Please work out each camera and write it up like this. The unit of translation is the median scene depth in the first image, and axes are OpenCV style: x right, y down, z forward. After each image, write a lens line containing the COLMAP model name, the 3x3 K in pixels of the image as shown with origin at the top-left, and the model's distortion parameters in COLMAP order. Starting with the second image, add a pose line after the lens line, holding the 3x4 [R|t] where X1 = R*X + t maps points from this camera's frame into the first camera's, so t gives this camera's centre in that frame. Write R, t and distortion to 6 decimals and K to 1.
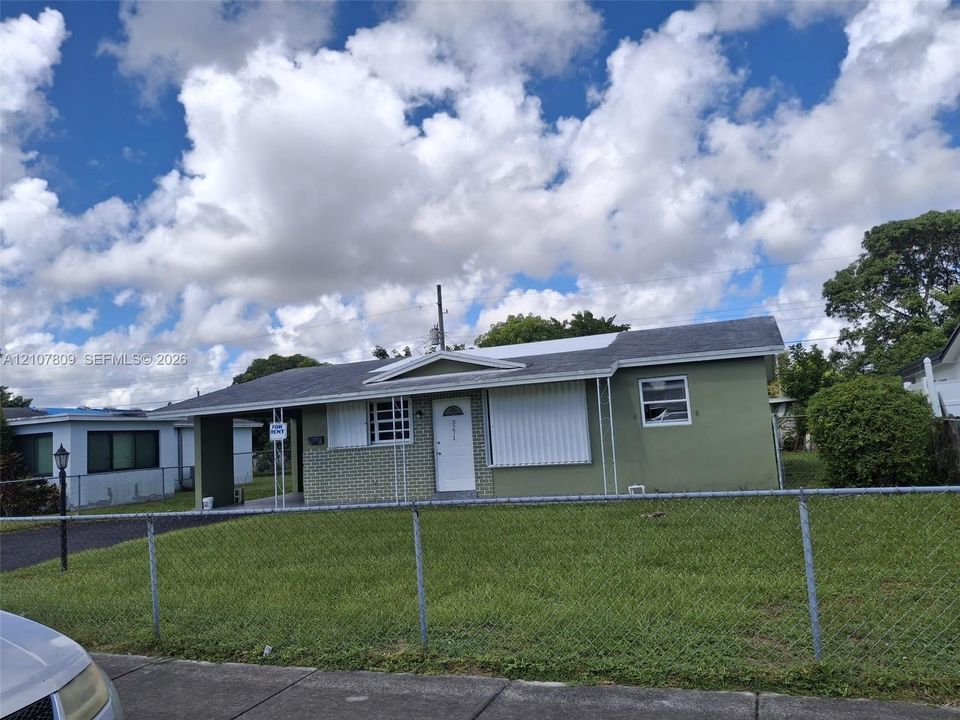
lens RADIAL K [[725.0, 0, 480.0], [0, 725.0, 360.0], [0, 0, 1]] dist [0.079300, -0.141114]
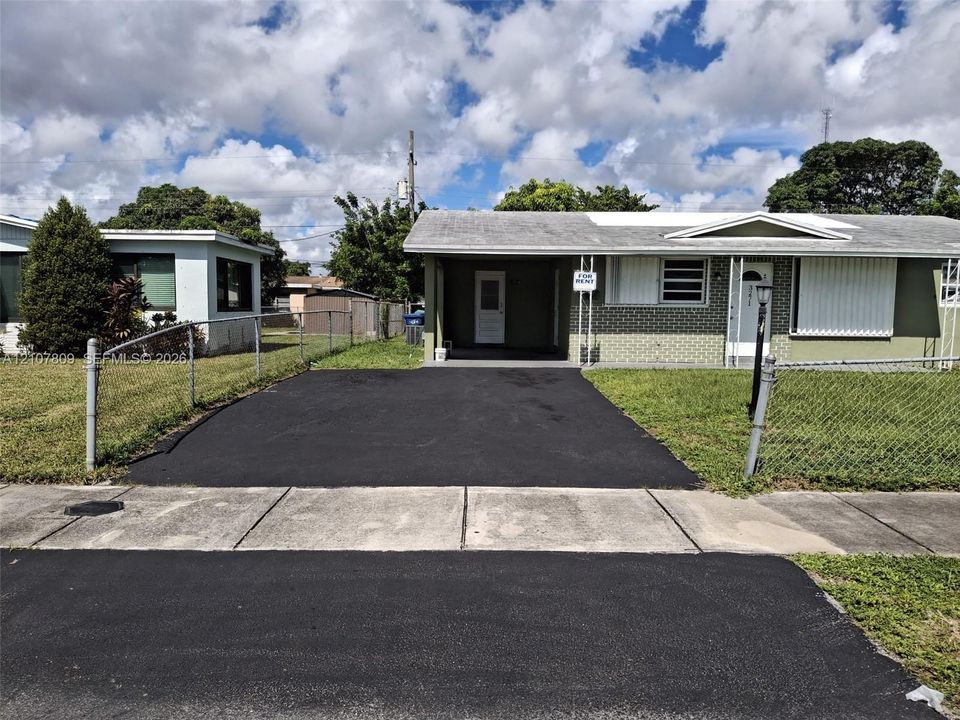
lens RADIAL K [[725.0, 0, 480.0], [0, 725.0, 360.0], [0, 0, 1]] dist [0.079300, -0.141114]
pose [[0.924414, 0.047491, 0.378422, -0.734823], [-0.111231, 0.982653, 0.148397, 0.074783], [-0.364809, -0.179272, 0.913661, 0.204760]]
